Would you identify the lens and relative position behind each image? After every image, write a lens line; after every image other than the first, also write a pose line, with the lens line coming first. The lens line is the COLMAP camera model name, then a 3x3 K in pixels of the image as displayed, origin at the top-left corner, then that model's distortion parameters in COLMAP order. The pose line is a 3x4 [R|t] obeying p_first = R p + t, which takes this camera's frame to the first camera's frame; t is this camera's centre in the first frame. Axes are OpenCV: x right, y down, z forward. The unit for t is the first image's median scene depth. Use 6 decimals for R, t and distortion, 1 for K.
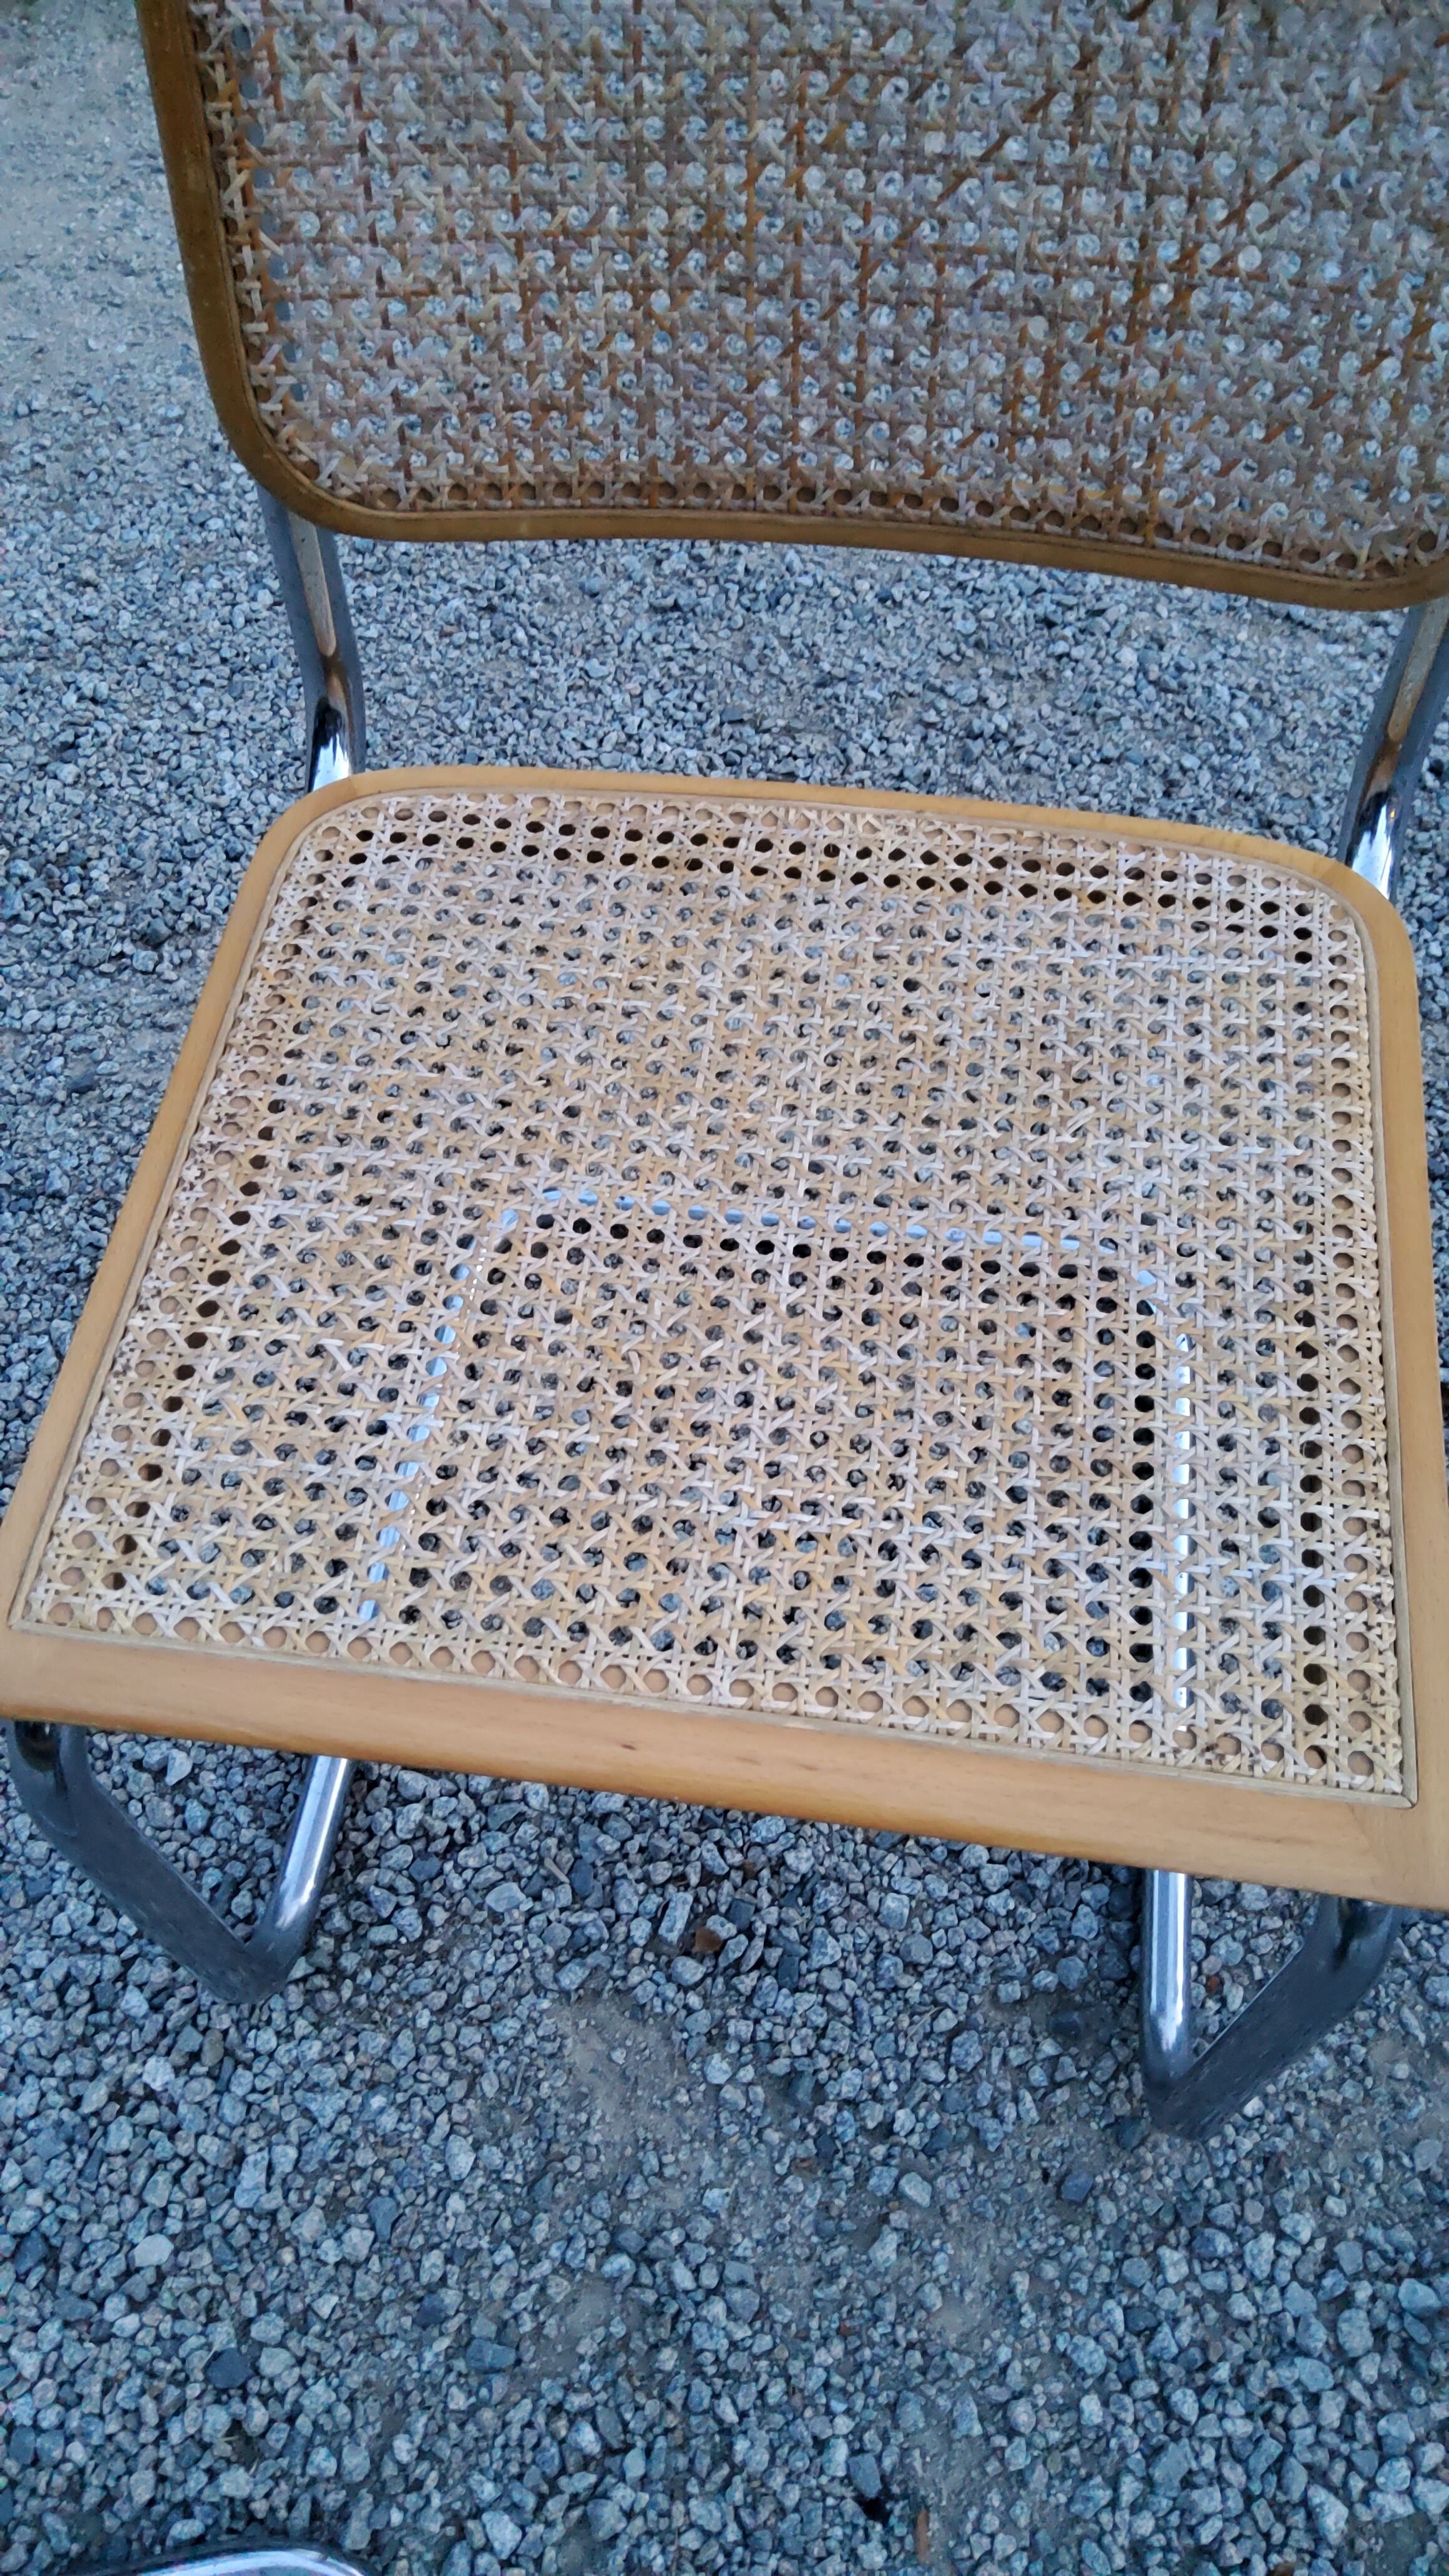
lens RADIAL K [[1928.2, 0, 742.6], [0, 1928.2, 1292.0], [0, 0, 1]] dist [0.077467, -0.130690]
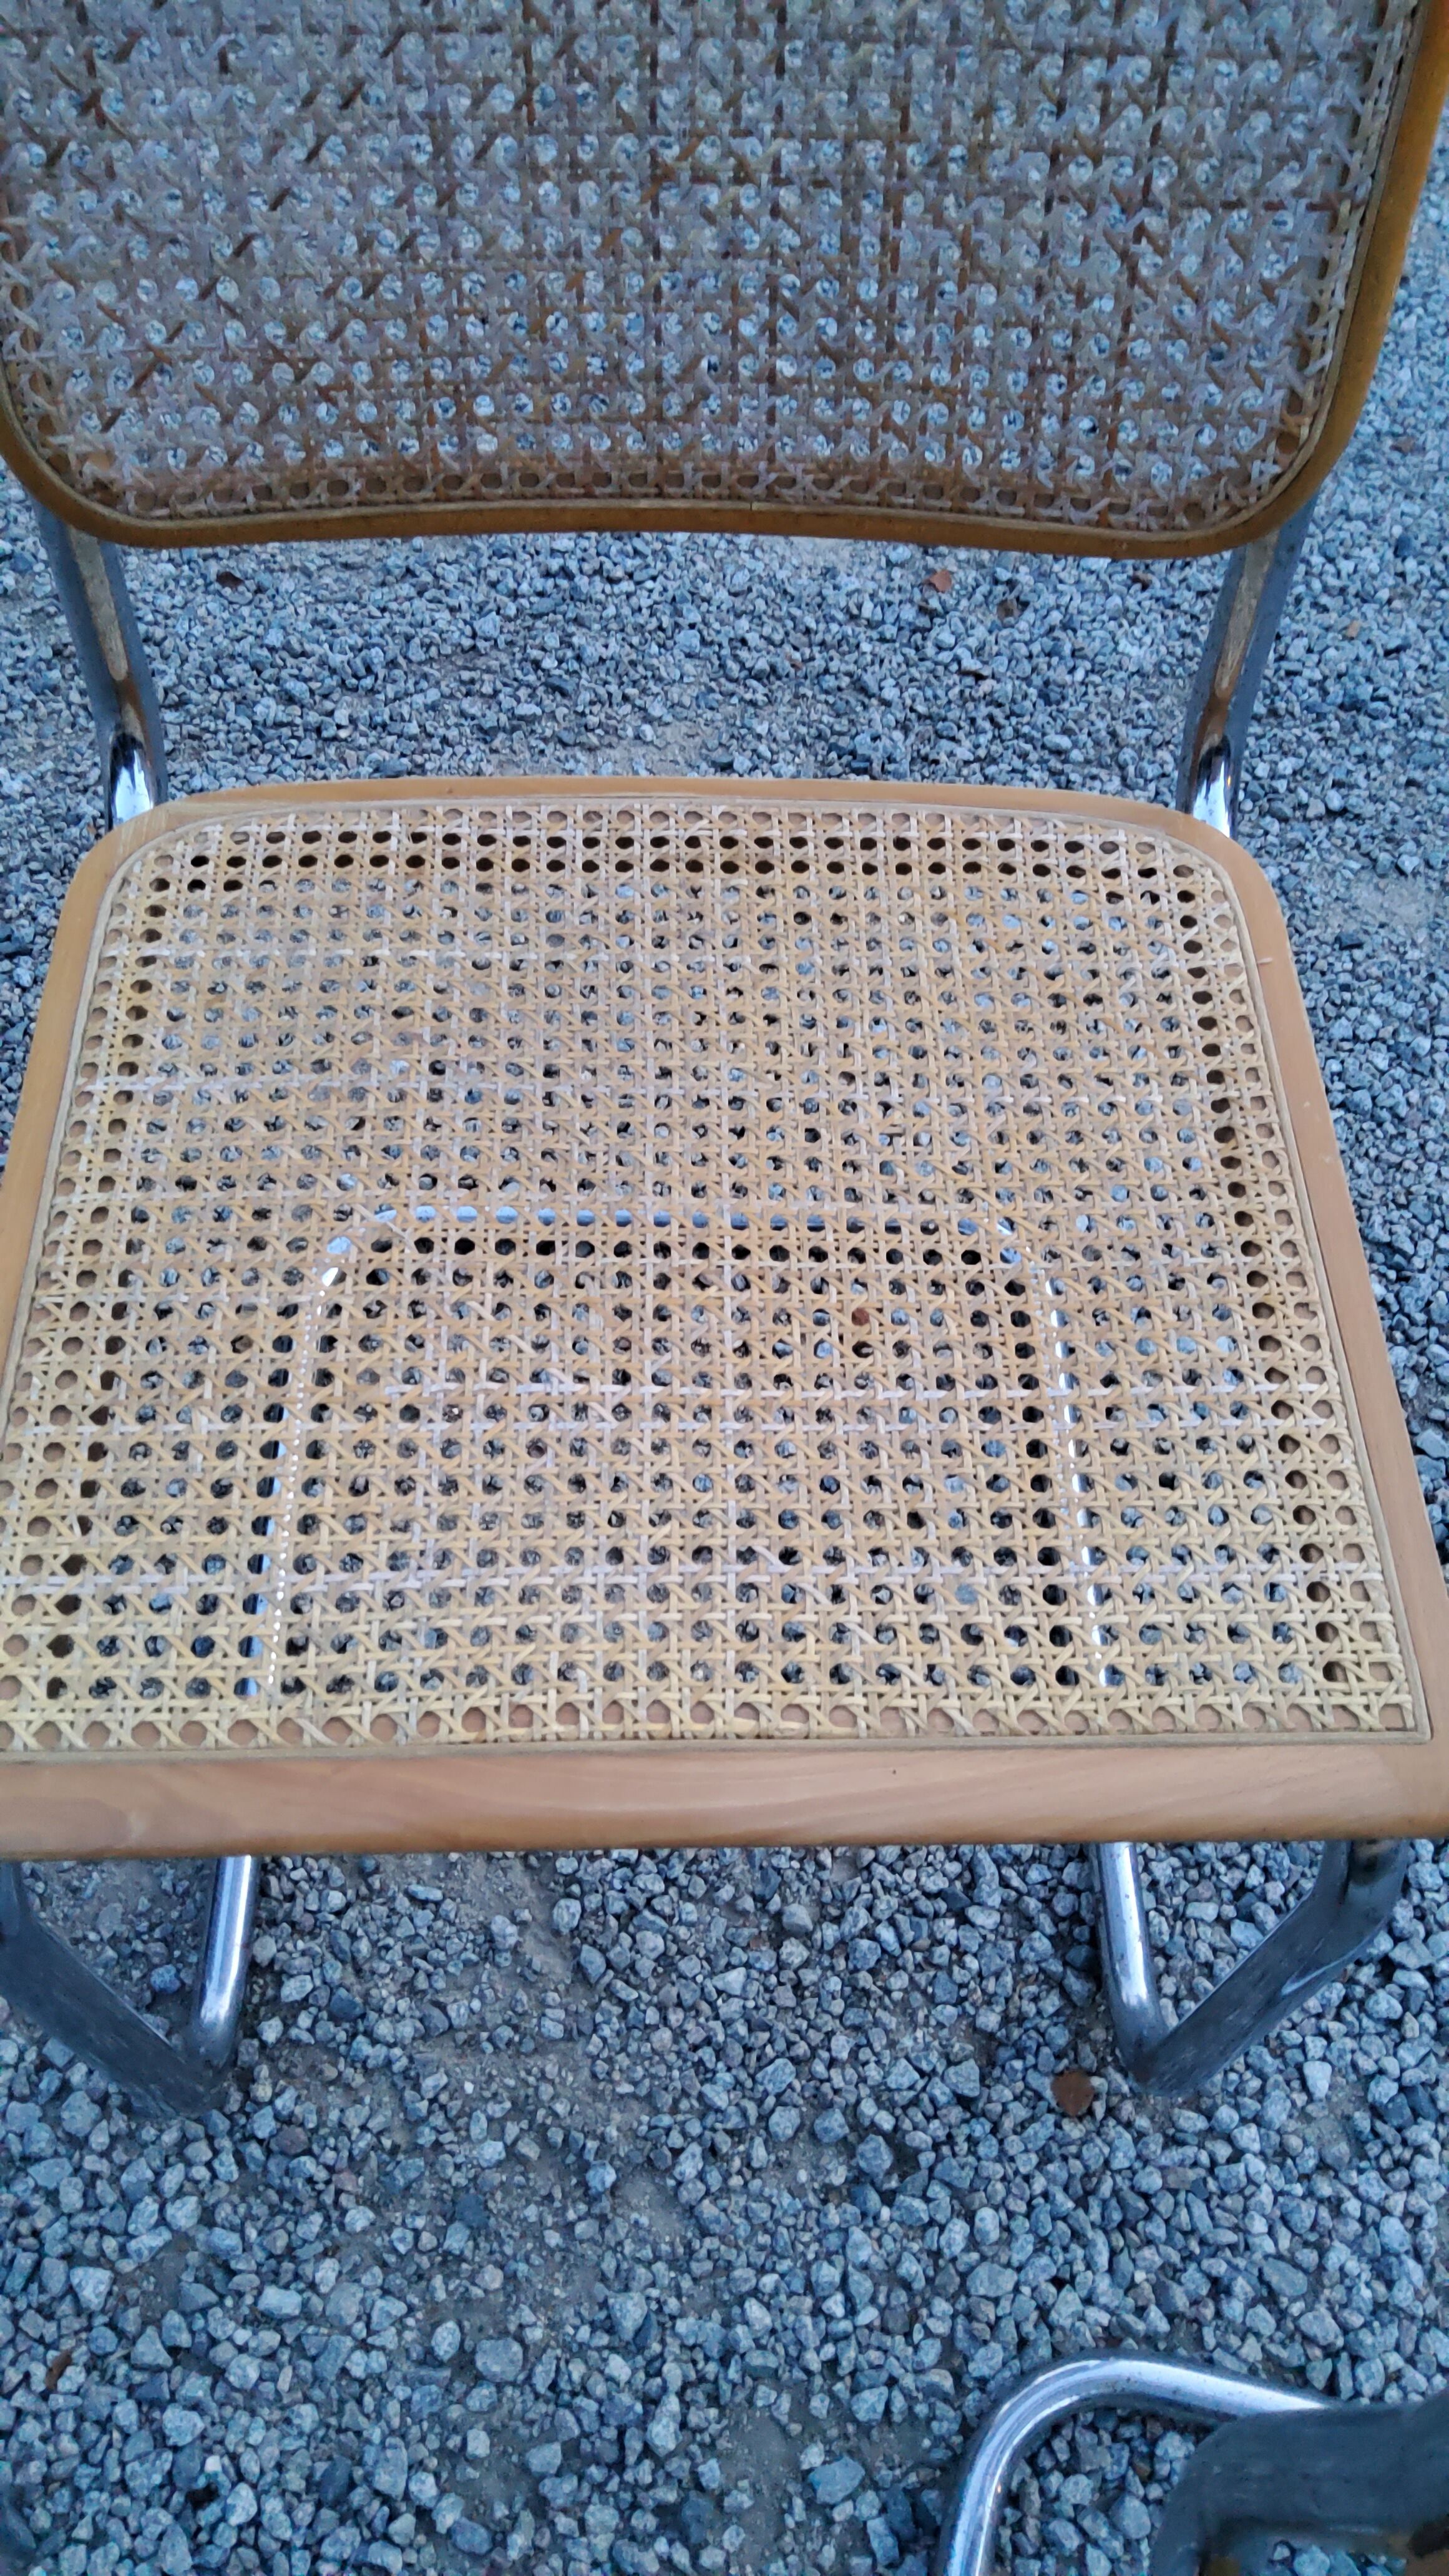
lens RADIAL K [[1928.2, 0, 733.1], [0, 1928.2, 1290.0], [0, 0, 1]] dist [0.077467, -0.130690]
pose [[0.847374, -0.427109, 0.315493, 0.482965], [0.421614, 0.902375, 0.089219, 0.203831], [-0.322799, 0.057415, 0.944725, -0.107074]]
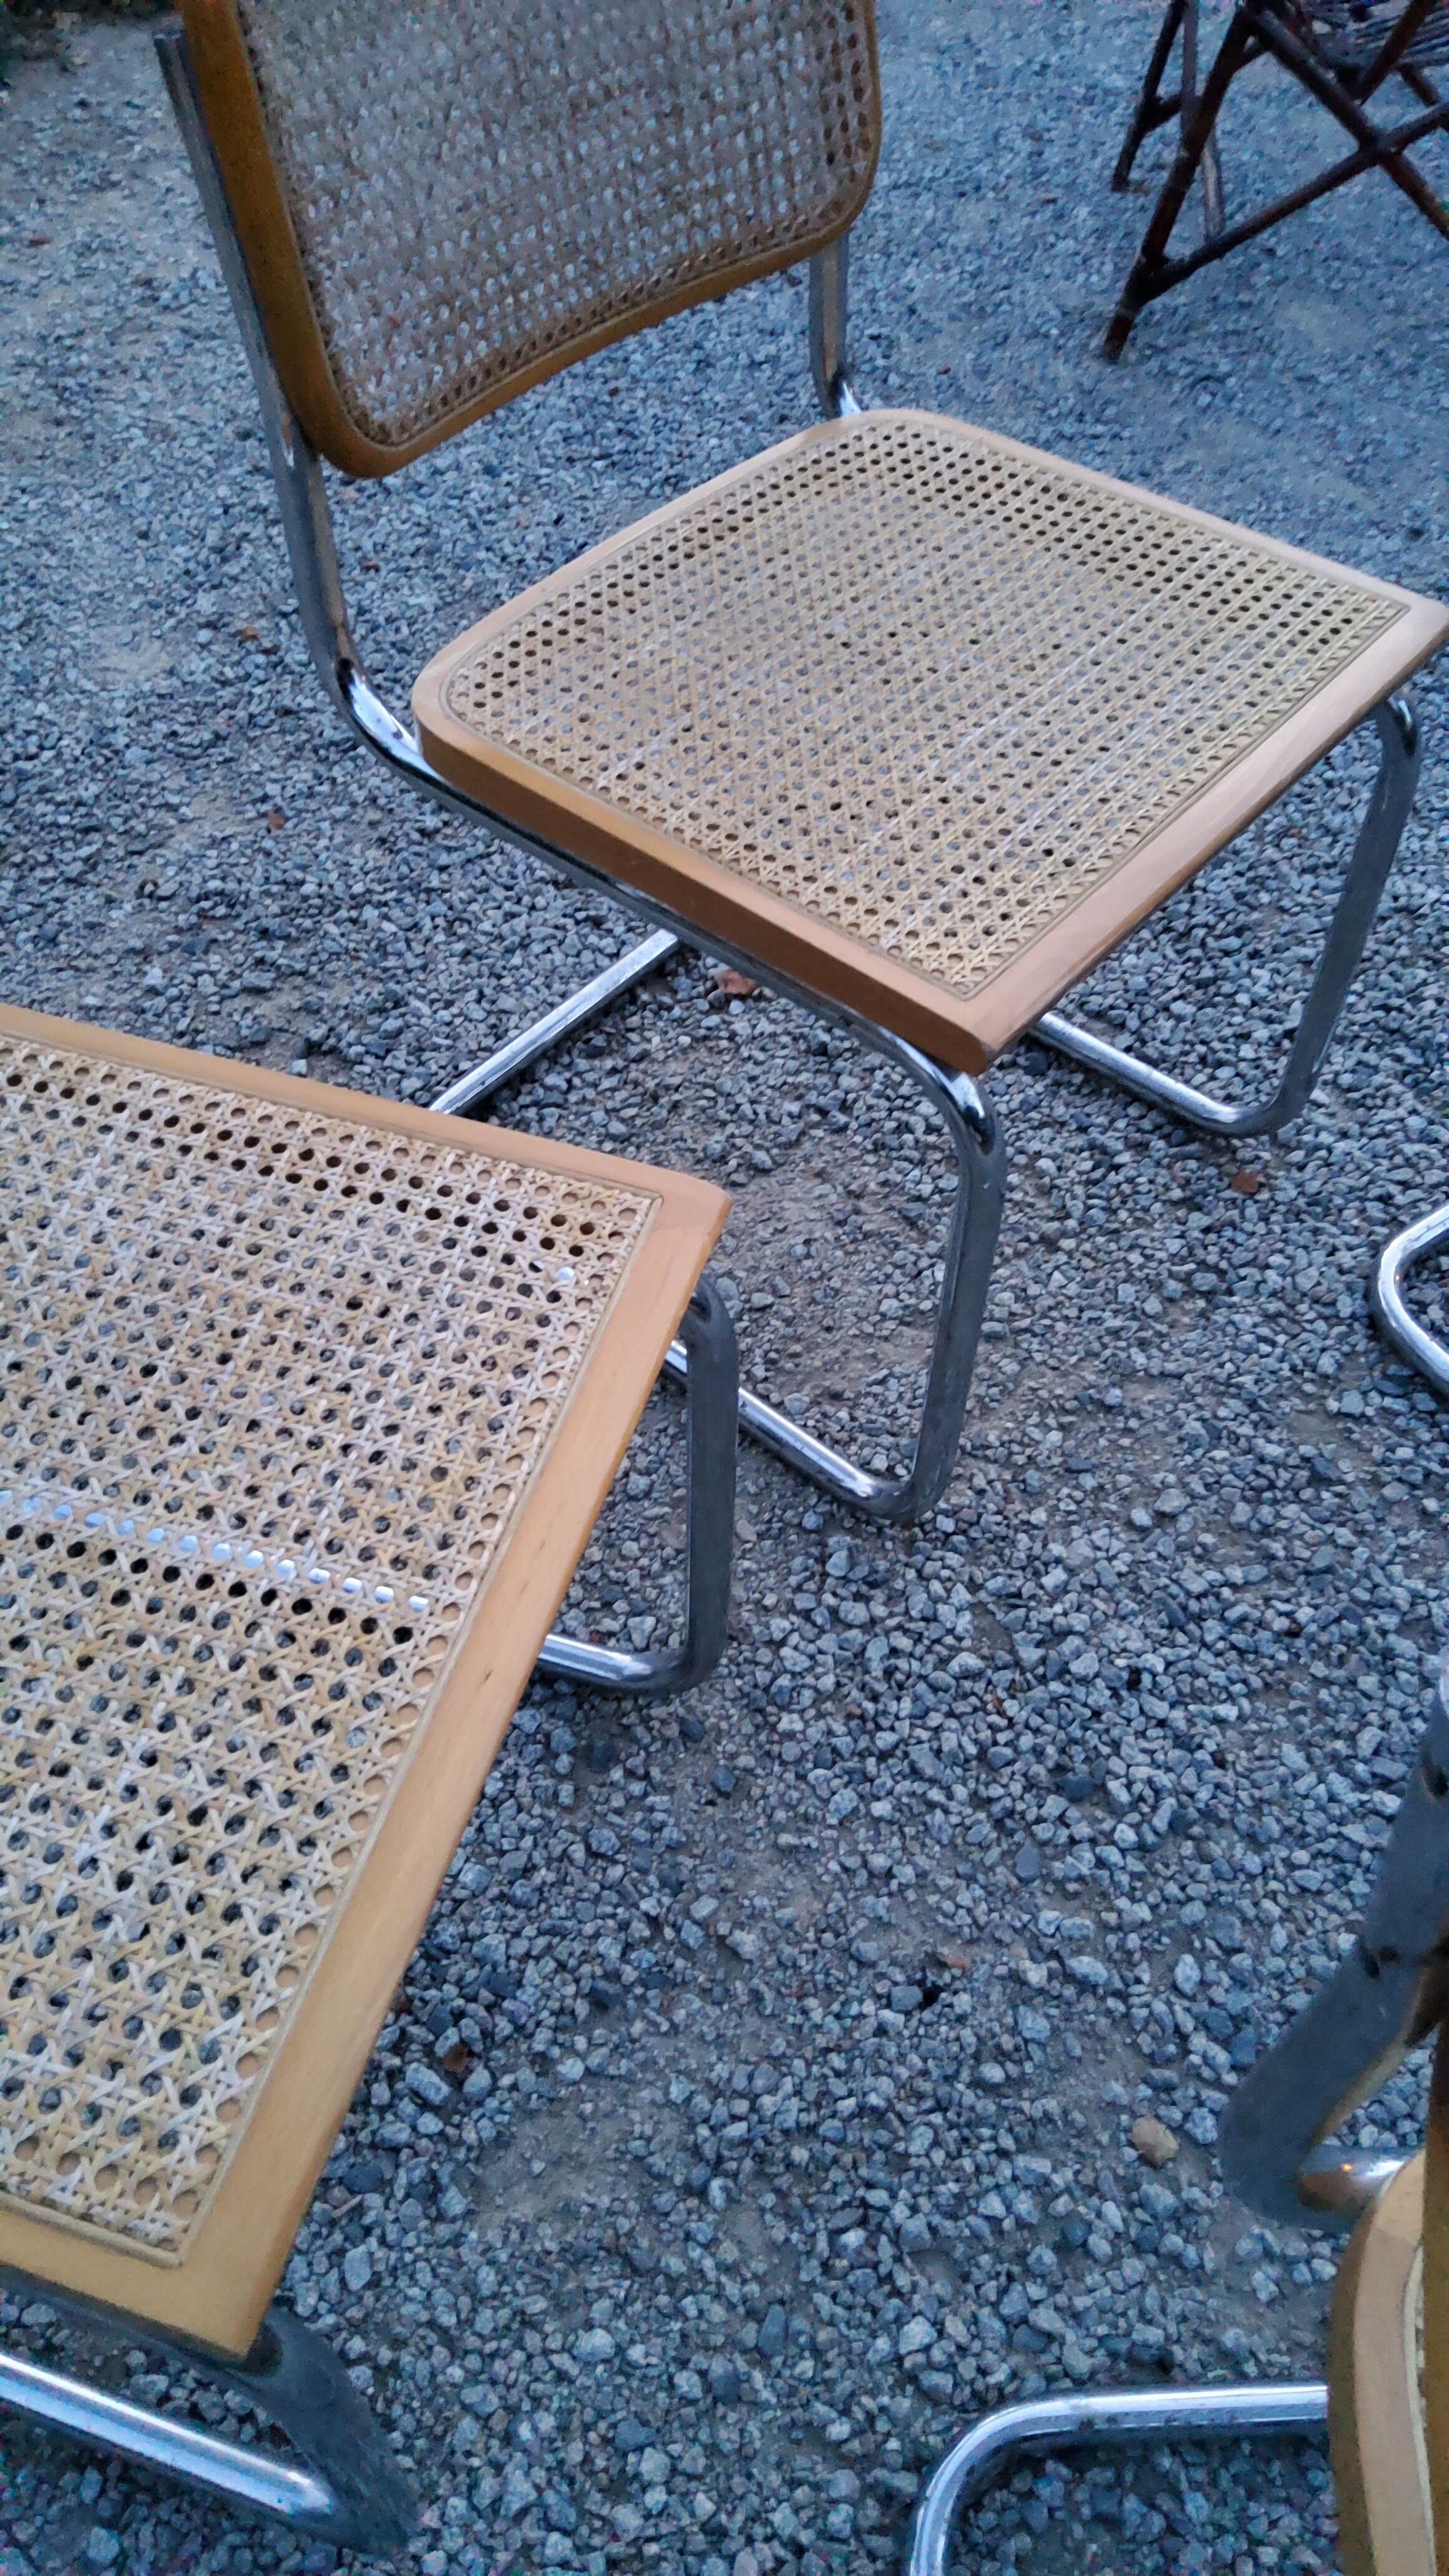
lens RADIAL K [[1902.3, 0, 717.7], [0, 1902.3, 1293.2], [0, 0, 1]] dist [0.078899, -0.095242]
pose [[0.166781, -0.754786, 0.634415, -0.388732], [0.825414, 0.458828, 0.328891, -0.086659], [-0.539330, 0.468802, 0.699534, 0.018254]]
